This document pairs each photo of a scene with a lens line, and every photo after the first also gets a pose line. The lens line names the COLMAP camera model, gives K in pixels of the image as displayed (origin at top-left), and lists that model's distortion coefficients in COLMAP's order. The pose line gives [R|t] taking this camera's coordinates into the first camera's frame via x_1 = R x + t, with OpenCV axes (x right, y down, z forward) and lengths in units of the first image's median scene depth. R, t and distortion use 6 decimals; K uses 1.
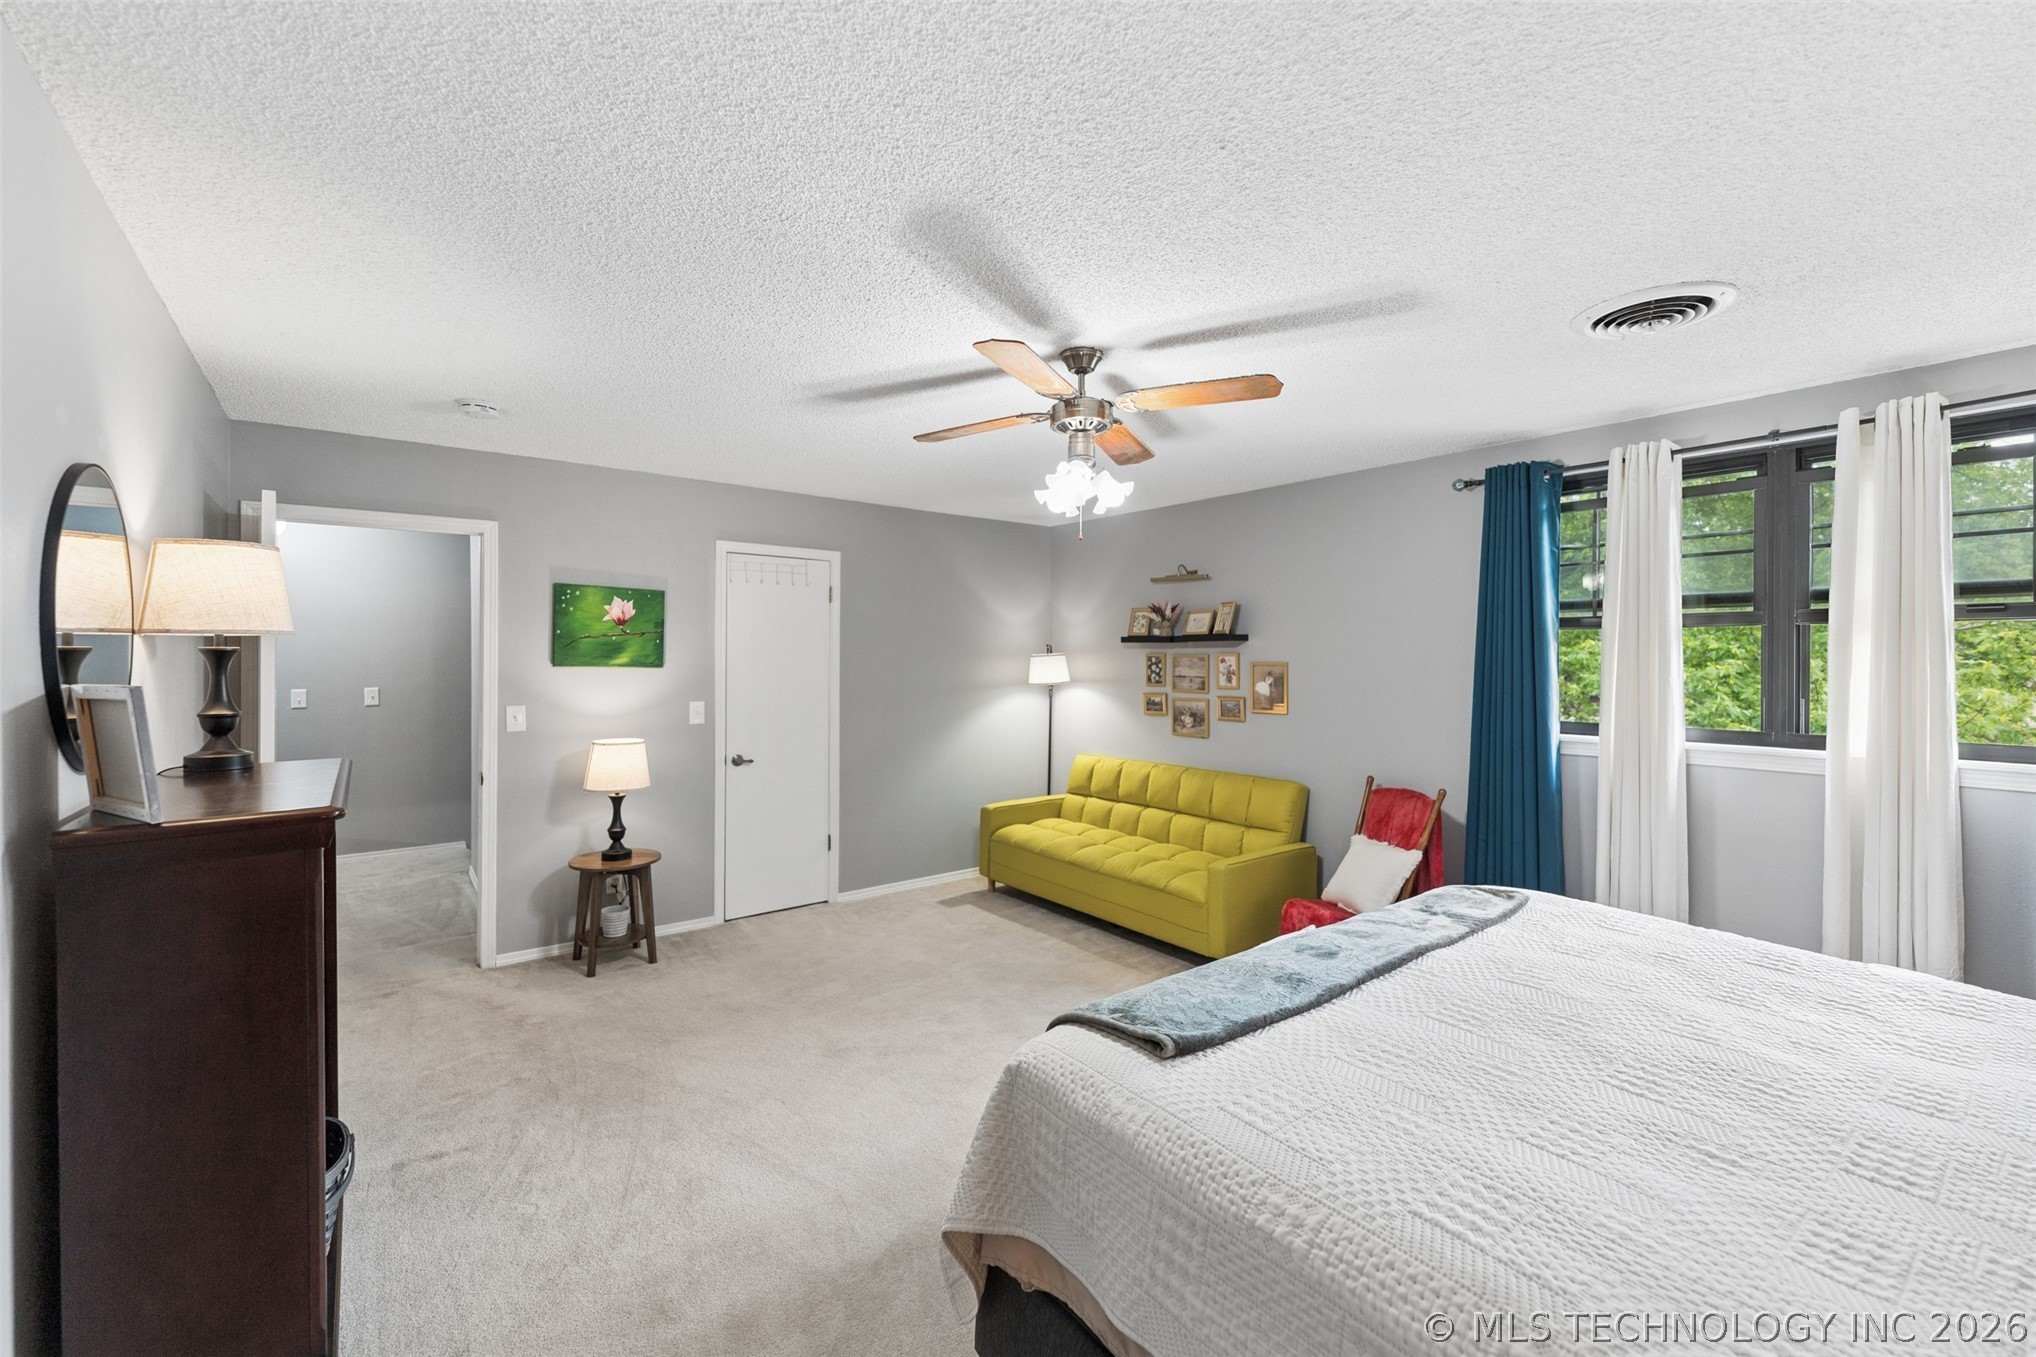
lens RADIAL K [[824.5, 0, 1012.8], [0, 824.5, 662.2], [0, 0, 1]] dist [0.000394, -0.000181]
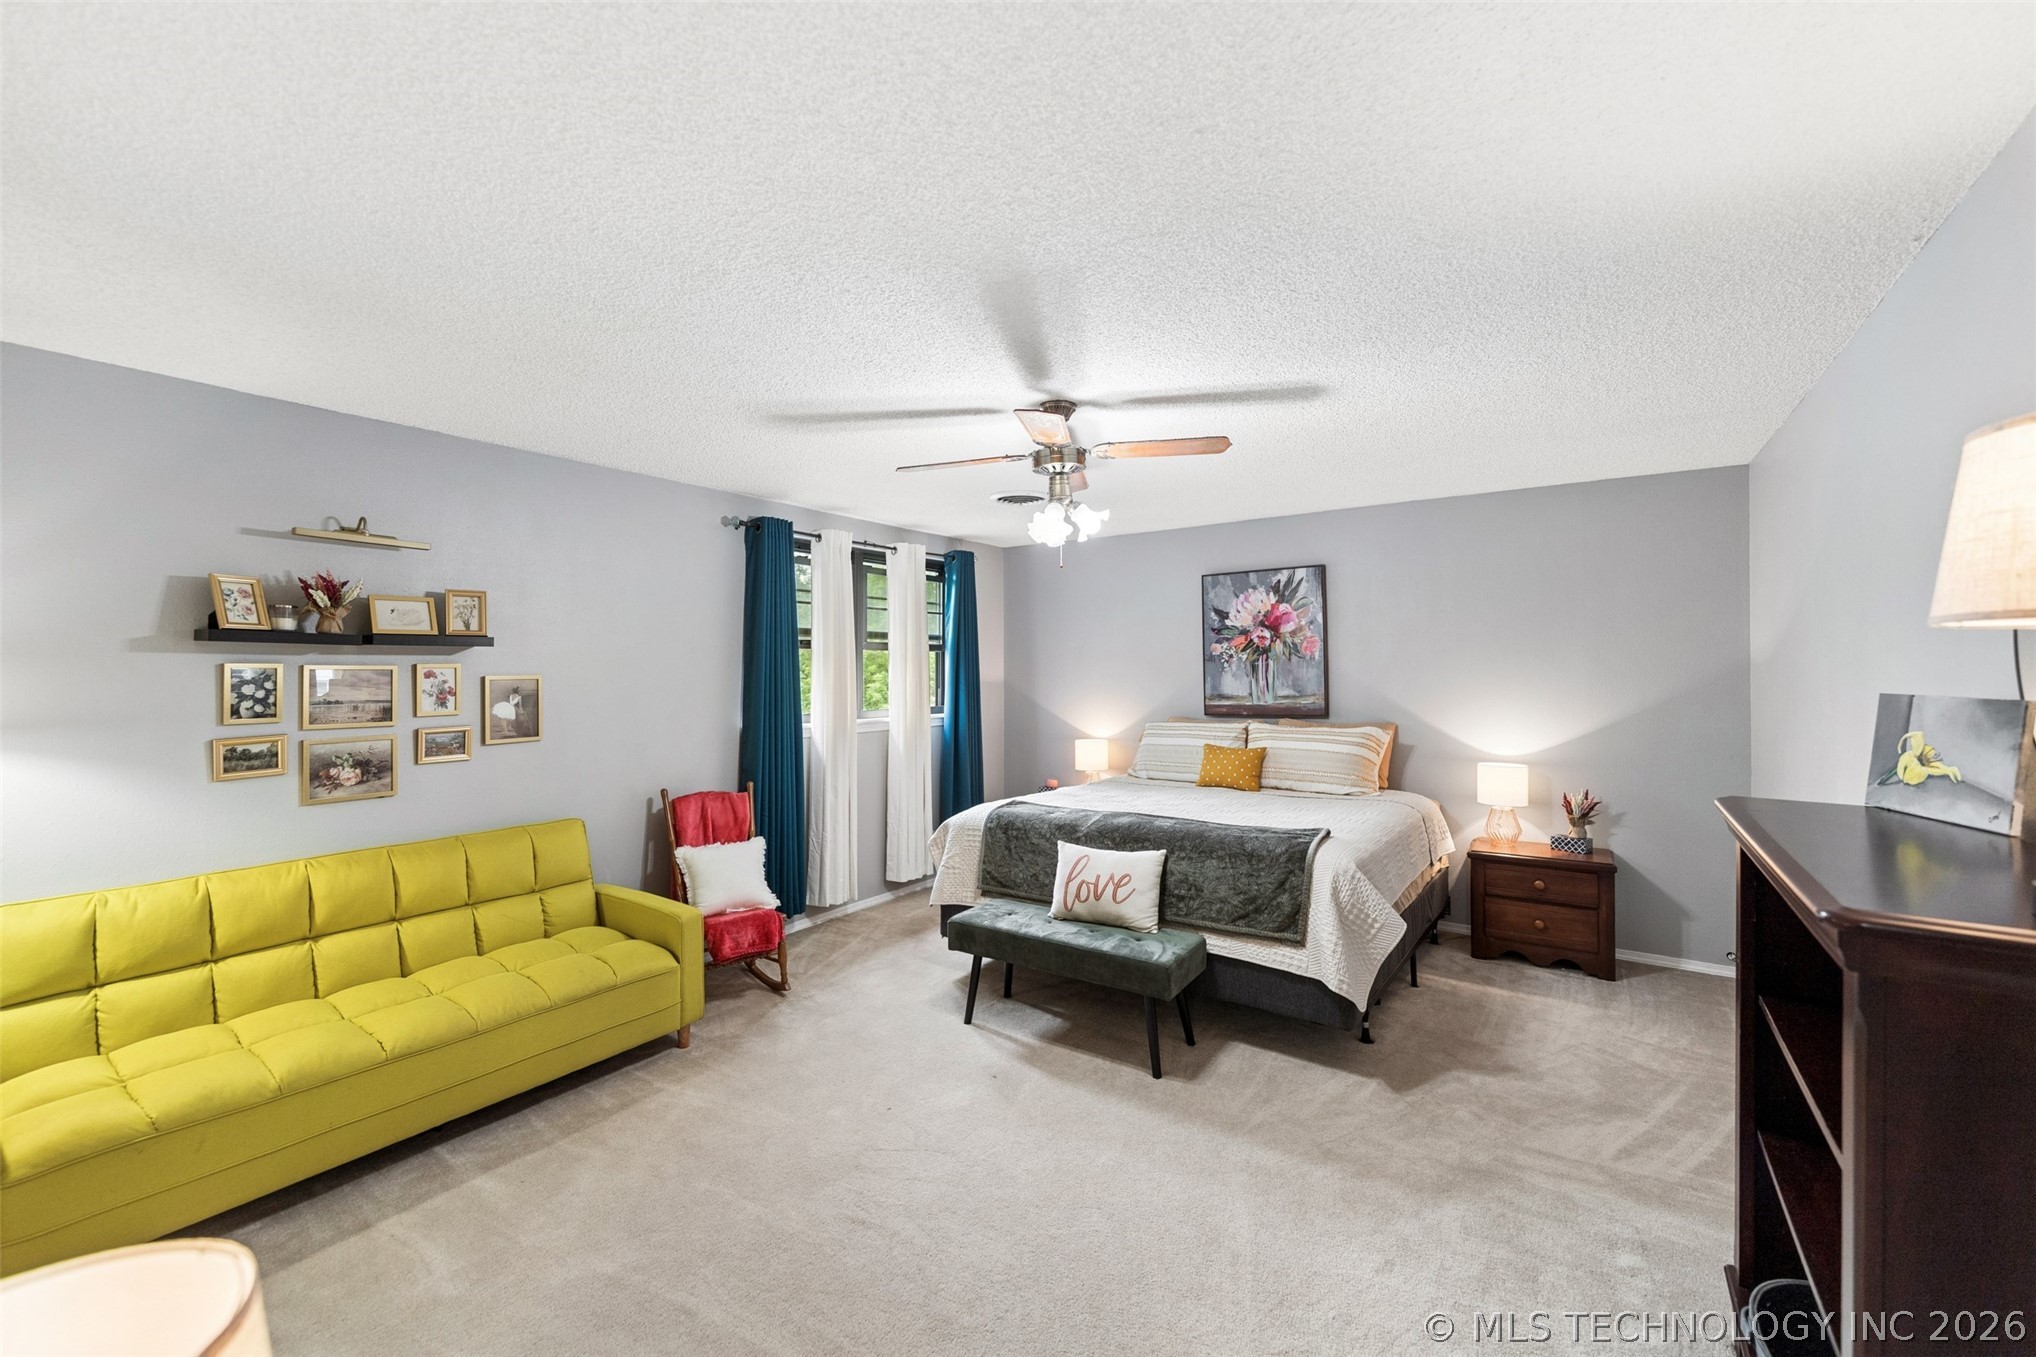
lens RADIAL K [[824.5, 0, 1012.8], [0, 824.5, 662.2], [0, 0, 1]] dist [0.000394, -0.000181]
pose [[-0.300510, -0.003038, 0.953774, -0.536439], [0.000880, 0.999994, 0.003462, -0.014122], [-0.953778, 0.001880, -0.300505, 0.751038]]
